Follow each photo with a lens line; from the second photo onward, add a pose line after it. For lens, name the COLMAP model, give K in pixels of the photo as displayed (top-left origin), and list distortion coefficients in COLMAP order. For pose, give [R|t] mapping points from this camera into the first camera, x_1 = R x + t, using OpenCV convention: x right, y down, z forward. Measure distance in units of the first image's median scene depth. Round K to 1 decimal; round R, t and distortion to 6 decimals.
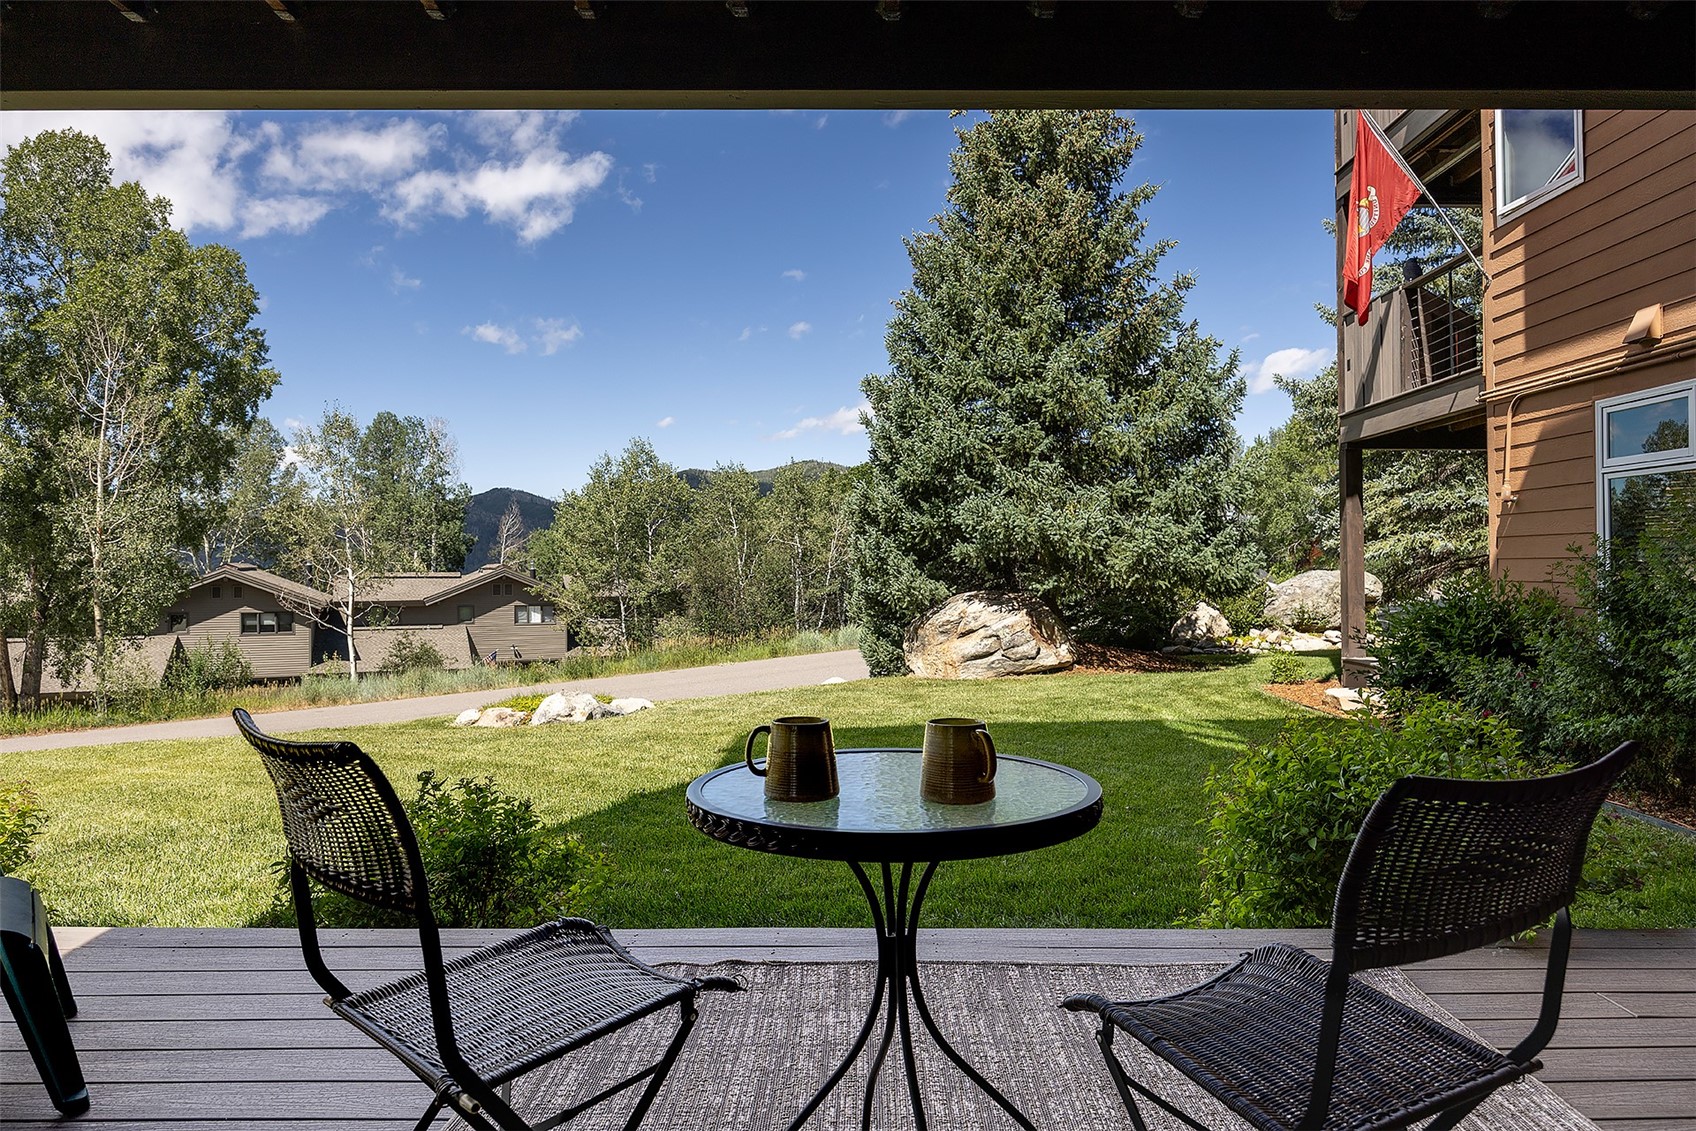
lens RADIAL K [[1021.5, 0, 856.8], [0, 1021.5, 565.4], [0, 0, 1]] dist [-0.017108, 0.005617]
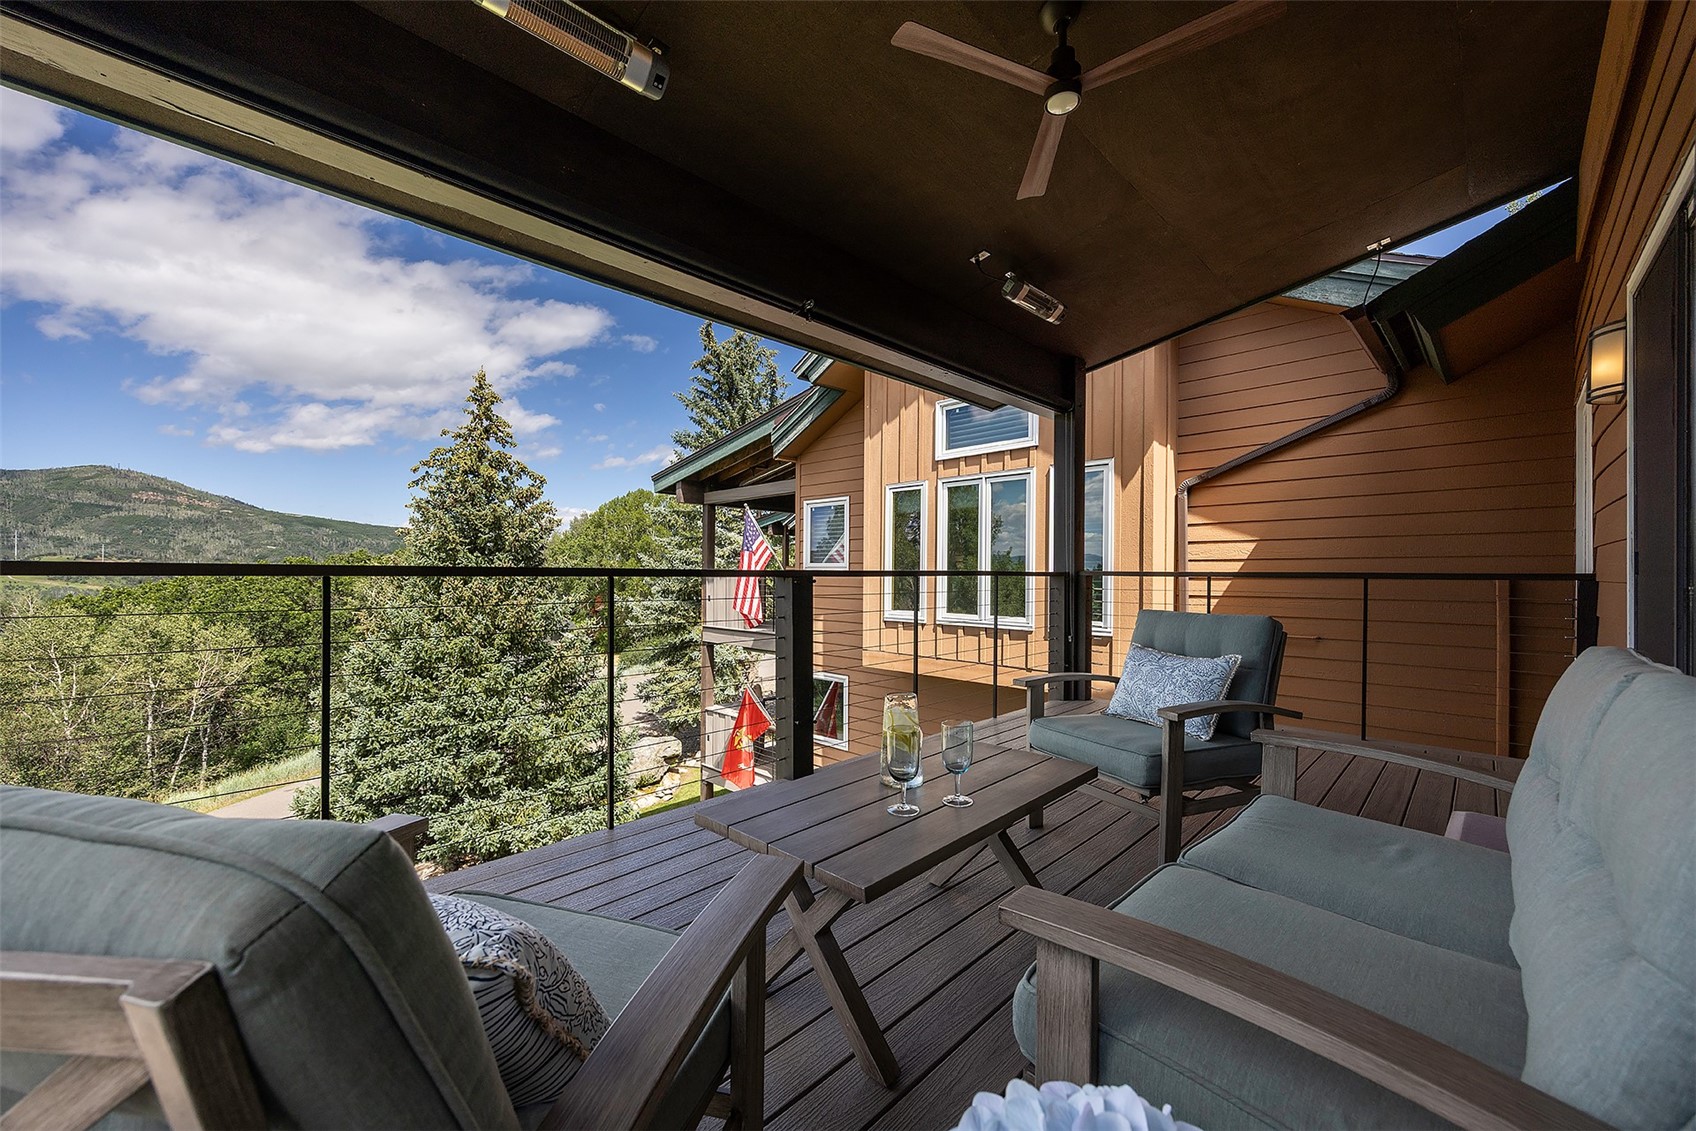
lens RADIAL K [[646.3, 0, 853.6], [0, 646.3, 571.3], [0, 0, 1]] dist [-0.001270, 0.001313]
pose [[0.685453, 0.013083, 0.727999, -0.128224], [-0.005986, 0.999906, -0.012334, -0.359215], [-0.728092, 0.004097, 0.685467, 0.021803]]
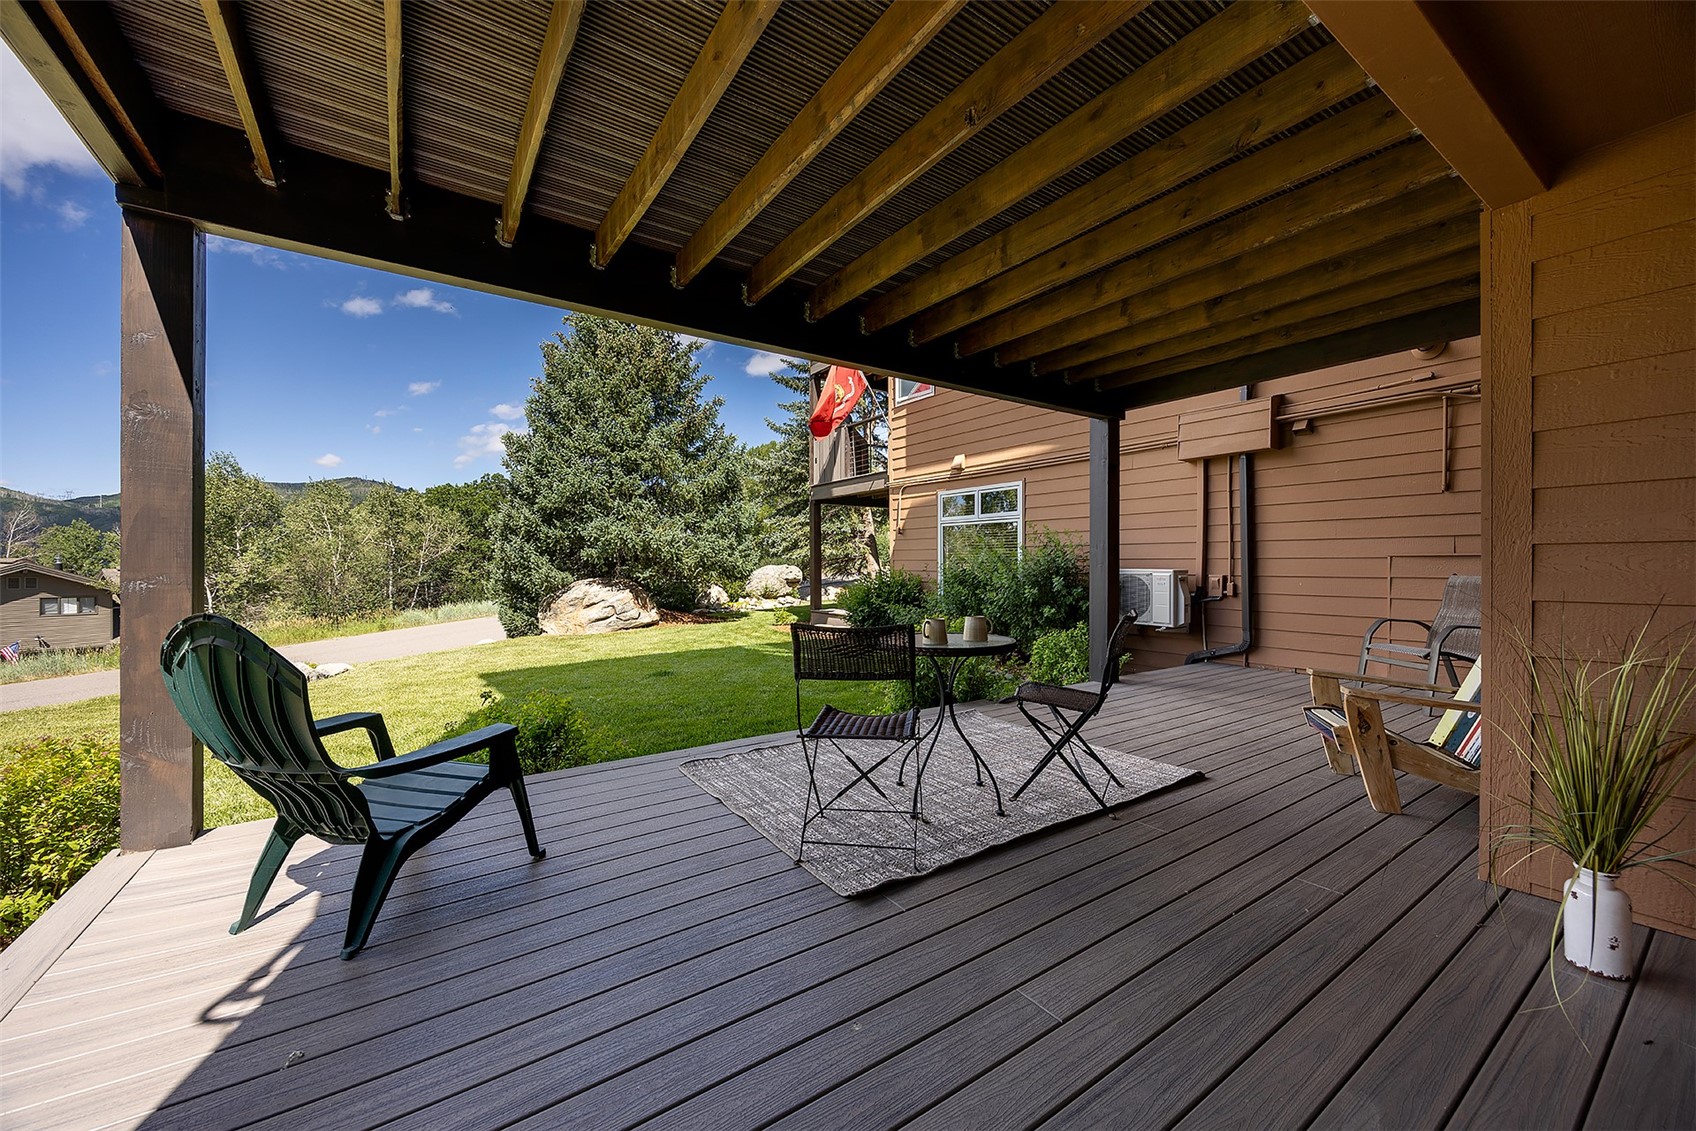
lens RADIAL K [[646.3, 0, 842.3], [0, 646.3, 561.4], [0, 0, 1]] dist [-0.001270, 0.001313]
pose [[0.824861, 0.002572, 0.565330, -0.131847], [-0.002647, 0.999996, -0.000687, -0.001547], [-0.565330, -0.000929, 0.824865, -0.041952]]
